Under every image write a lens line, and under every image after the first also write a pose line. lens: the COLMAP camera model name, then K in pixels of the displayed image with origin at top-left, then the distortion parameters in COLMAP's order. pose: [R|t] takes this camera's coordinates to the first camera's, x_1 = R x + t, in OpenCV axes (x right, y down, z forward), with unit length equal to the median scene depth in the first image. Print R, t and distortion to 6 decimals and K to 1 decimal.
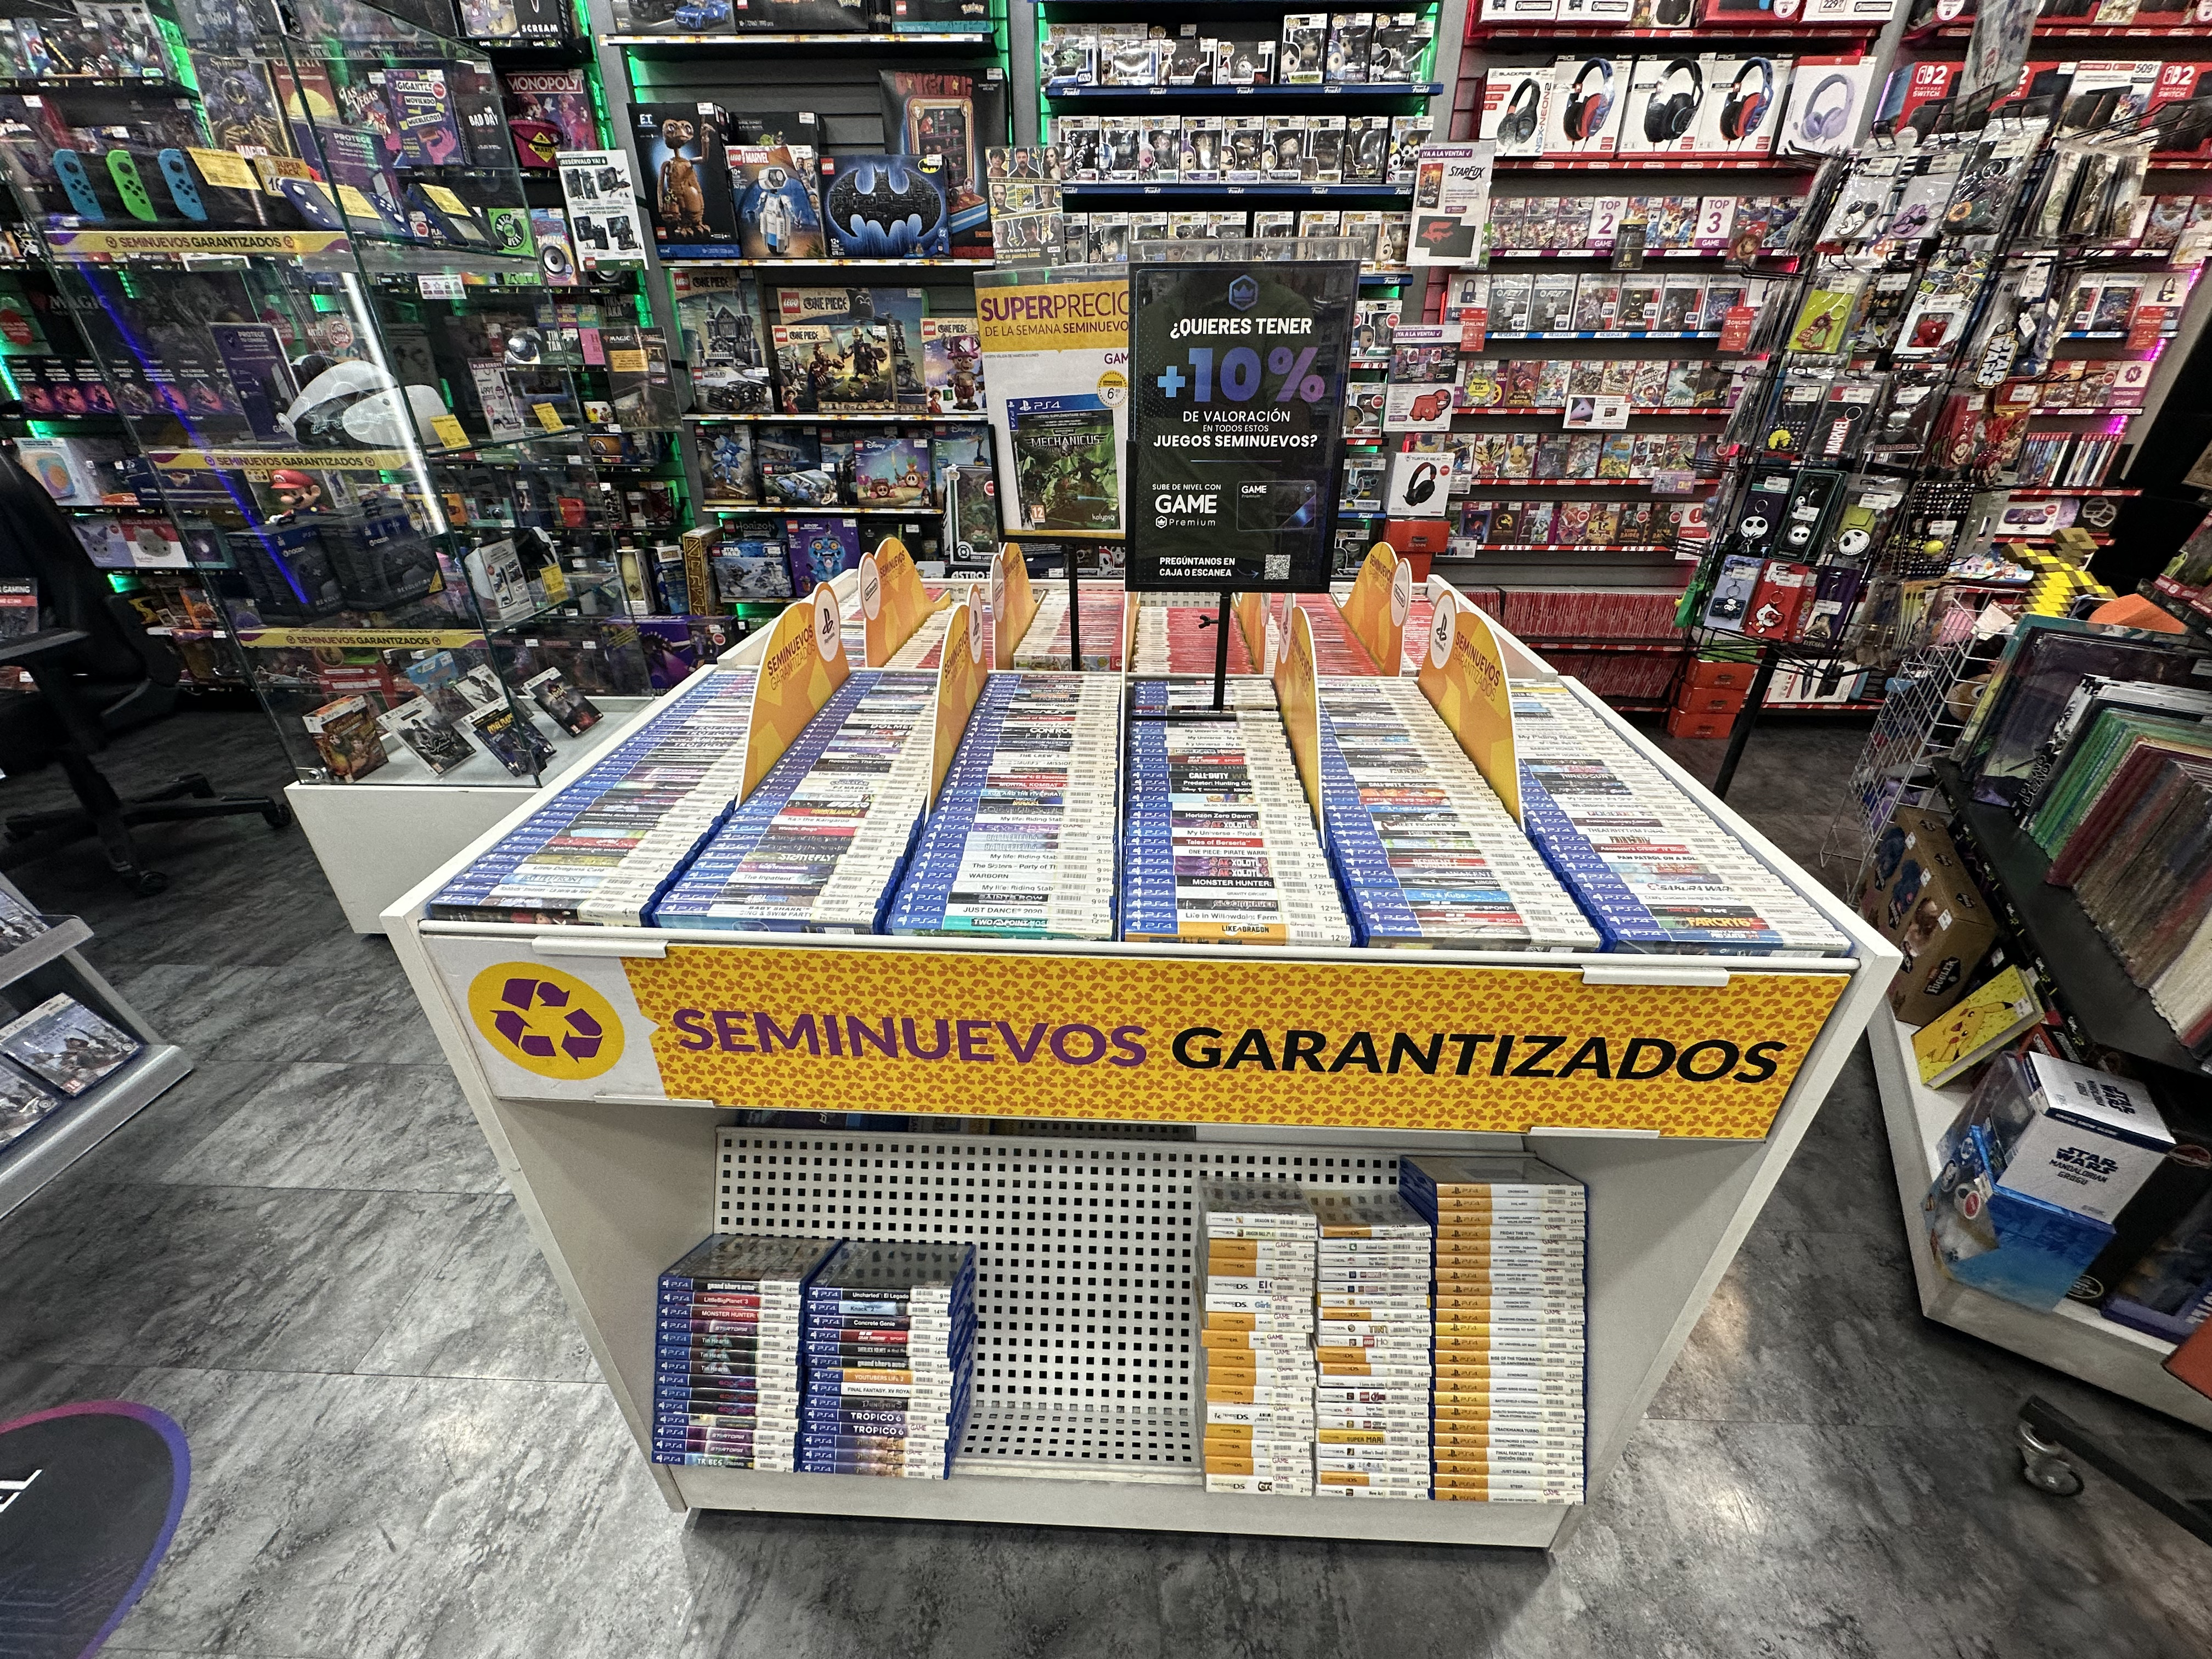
lens RADIAL K [[882.0, 0, 1104.4], [0, 882.0, 827.9], [0, 0, 1]] dist [-0.002367, 0.000298]
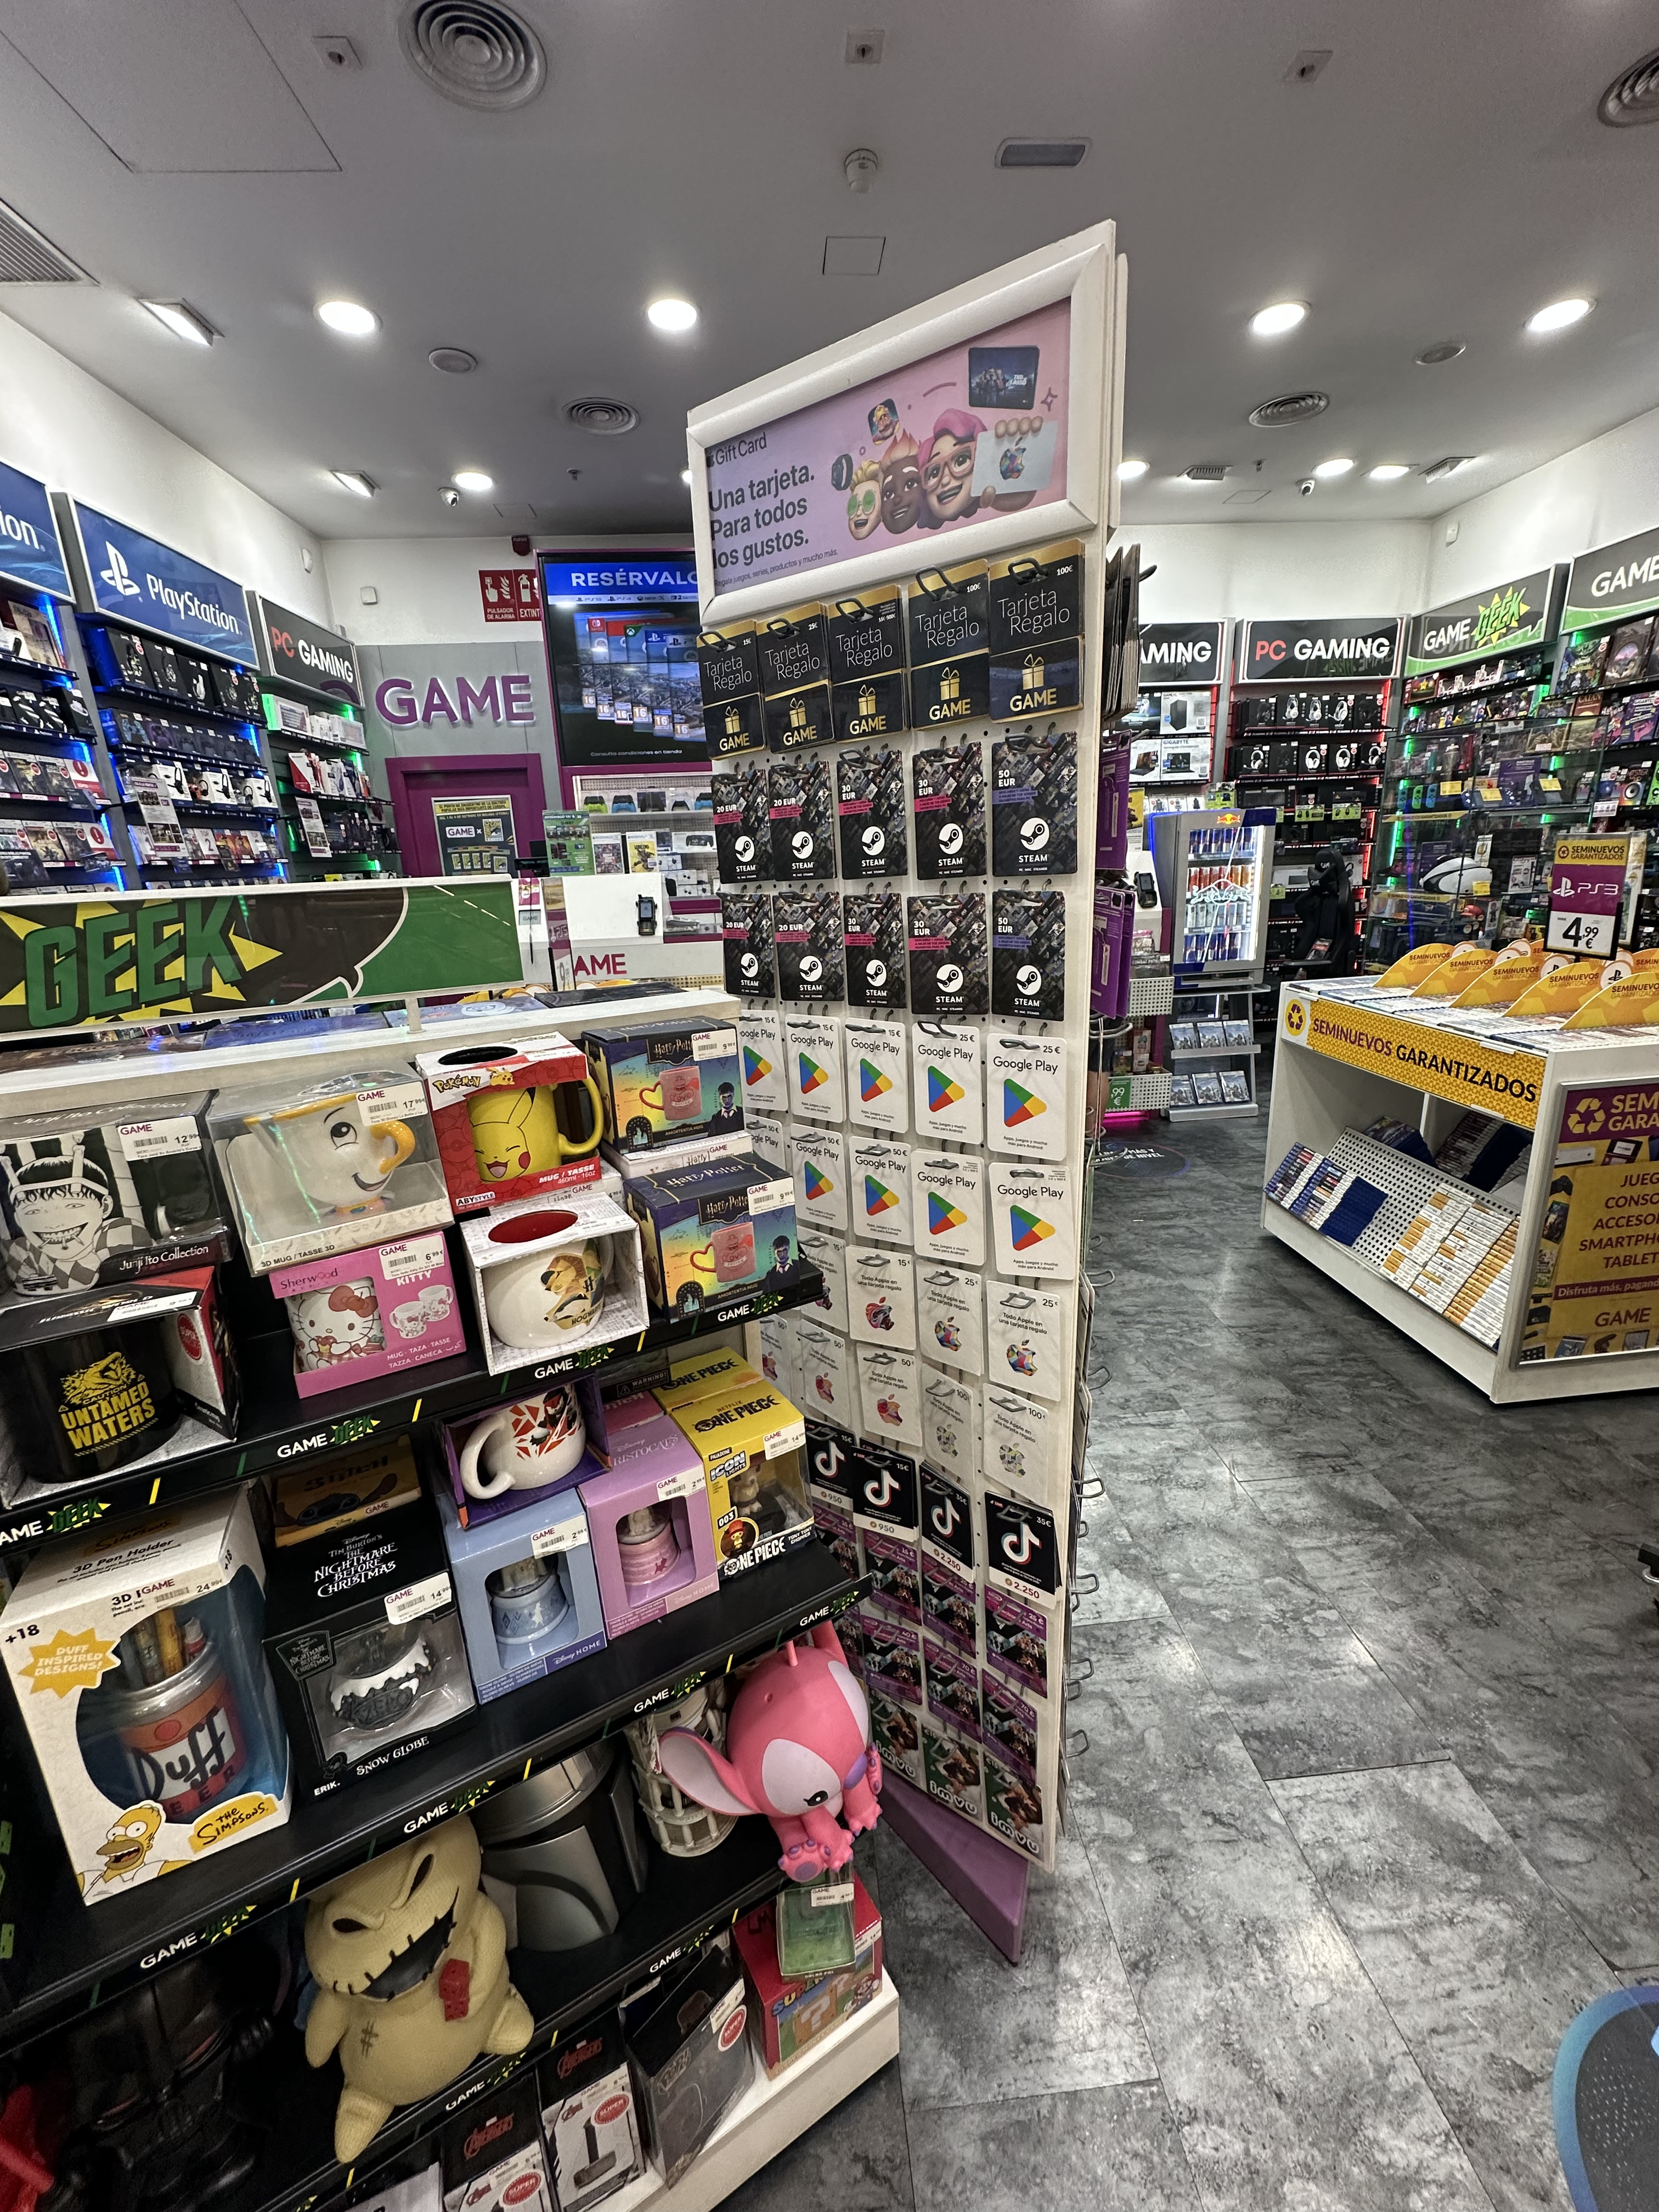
lens RADIAL K [[881.1, 0, 831.4], [0, 881.1, 1105.5], [0, 0, 1]] dist [-0.002048, -0.000267]
pose [[0.111433, 0.270482, -0.956254, 0.827619], [-0.437417, 0.877371, 0.197197, 0.185941], [0.892328, 0.396308, 0.216082, -0.435320]]
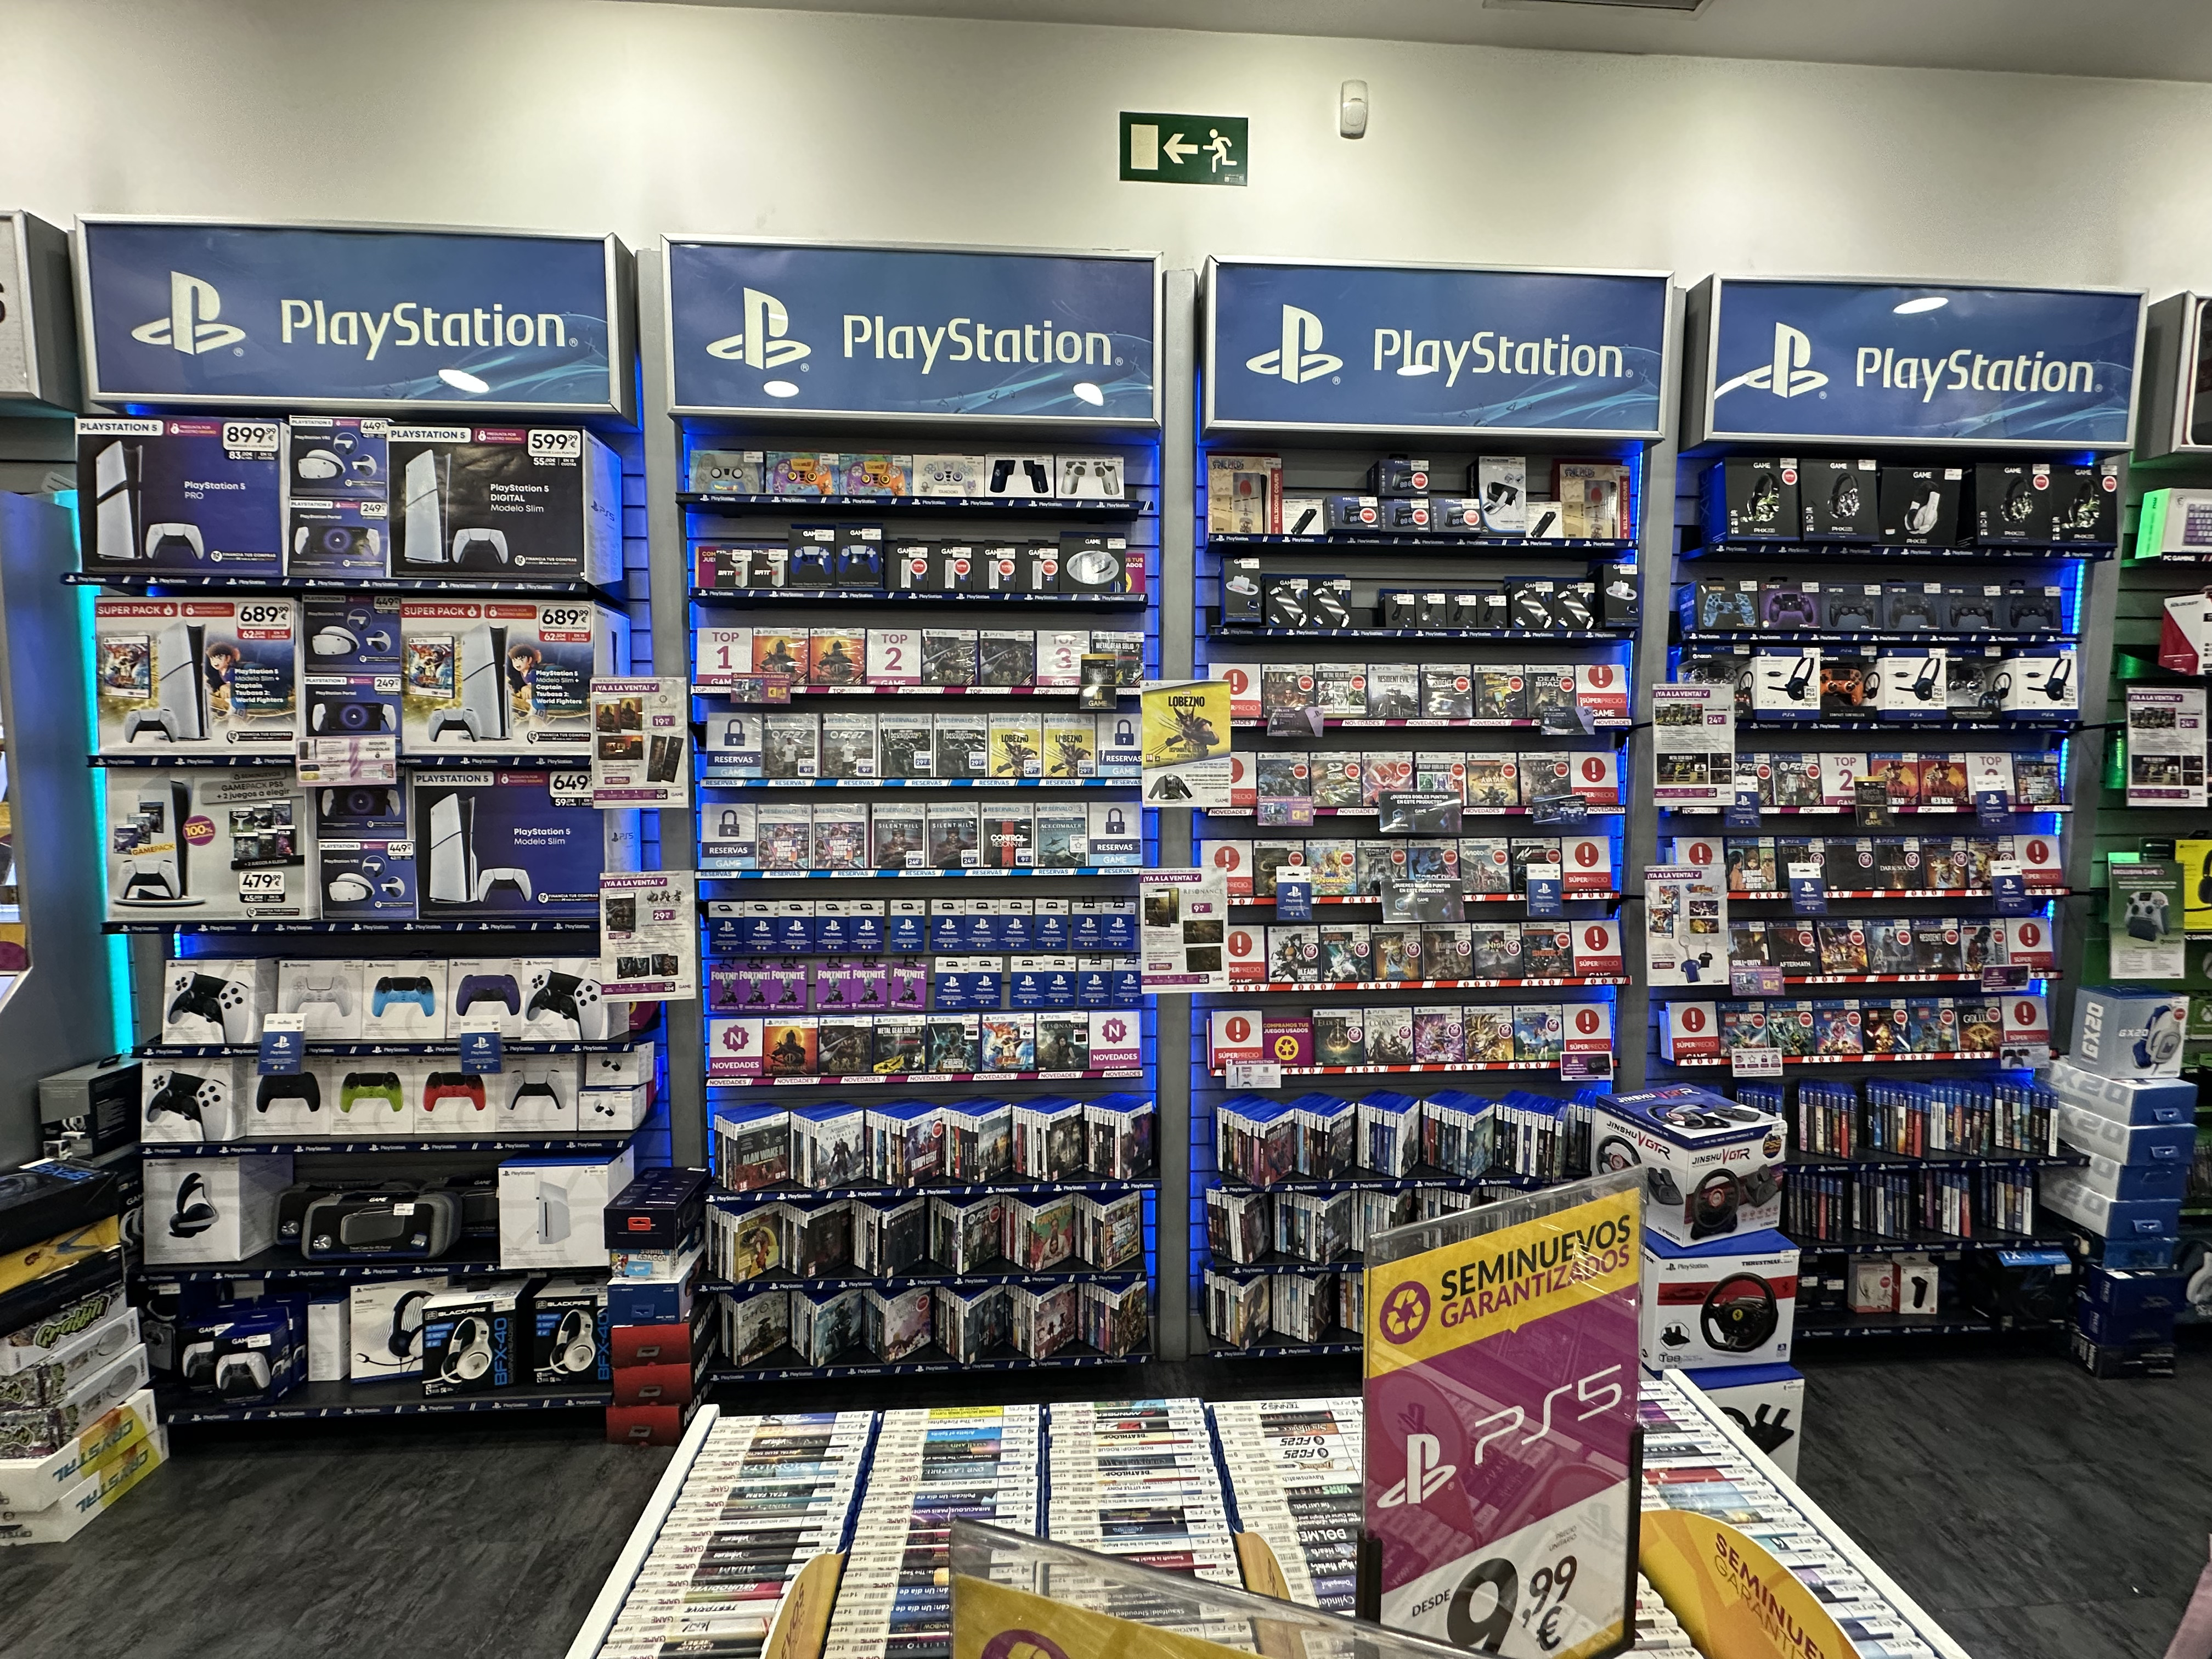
lens RADIAL K [[880.4, 0, 1106.0], [0, 880.4, 829.5], [0, 0, 1]] dist [-0.001844, 0.000200]
pose [[-0.995569, 0.006606, -0.093799, -0.025127], [-0.045817, 0.837025, 0.545243, 0.157401], [0.082114, 0.547125, -0.833014, -0.542985]]
